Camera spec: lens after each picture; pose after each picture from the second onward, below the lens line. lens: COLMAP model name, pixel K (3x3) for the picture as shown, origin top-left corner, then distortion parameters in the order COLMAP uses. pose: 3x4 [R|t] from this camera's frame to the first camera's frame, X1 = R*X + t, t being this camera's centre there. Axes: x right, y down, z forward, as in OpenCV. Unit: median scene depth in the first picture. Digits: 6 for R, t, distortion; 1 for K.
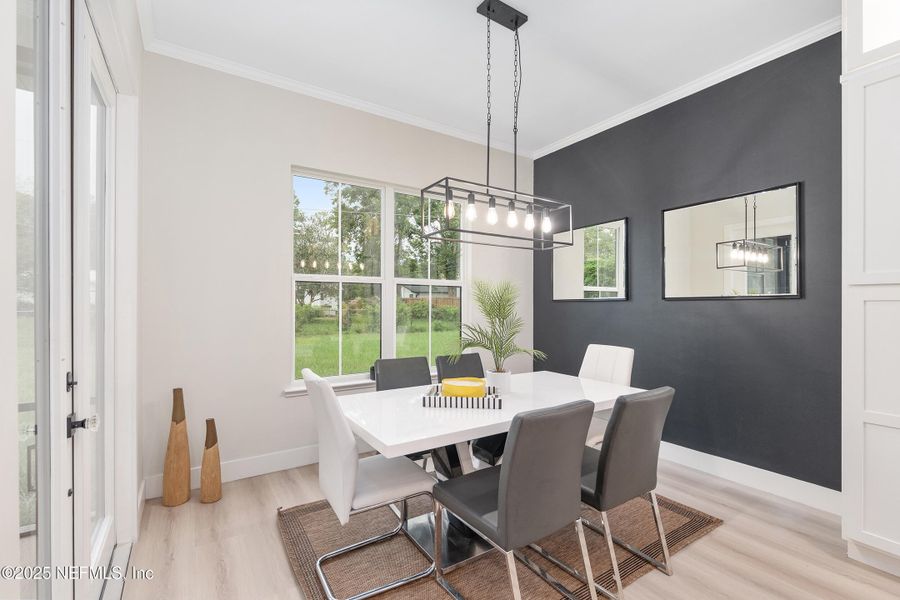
lens RADIAL K [[395.4, 0, 452.2], [0, 395.4, 303.3], [0, 0, 1]] dist [0.001804, 0.000173]
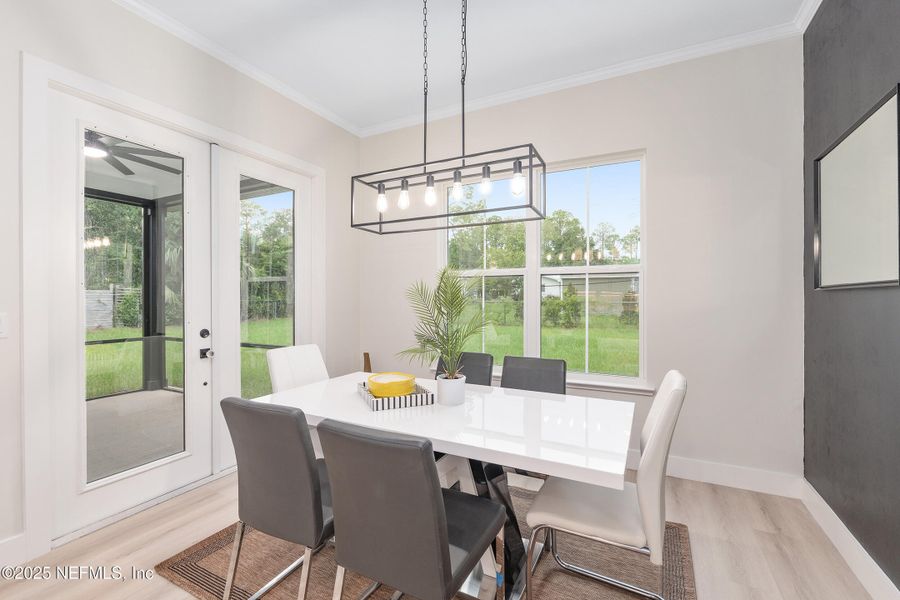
lens RADIAL K [[395.4, 0, 451.9], [0, 395.4, 299.2], [0, 0, 1]] dist [0.001804, 0.000173]
pose [[0.490264, 0.002581, -0.871570, 0.849546], [0.004886, 0.999972, 0.005709, 0.002675], [0.871560, -0.007058, 0.490237, 0.582583]]
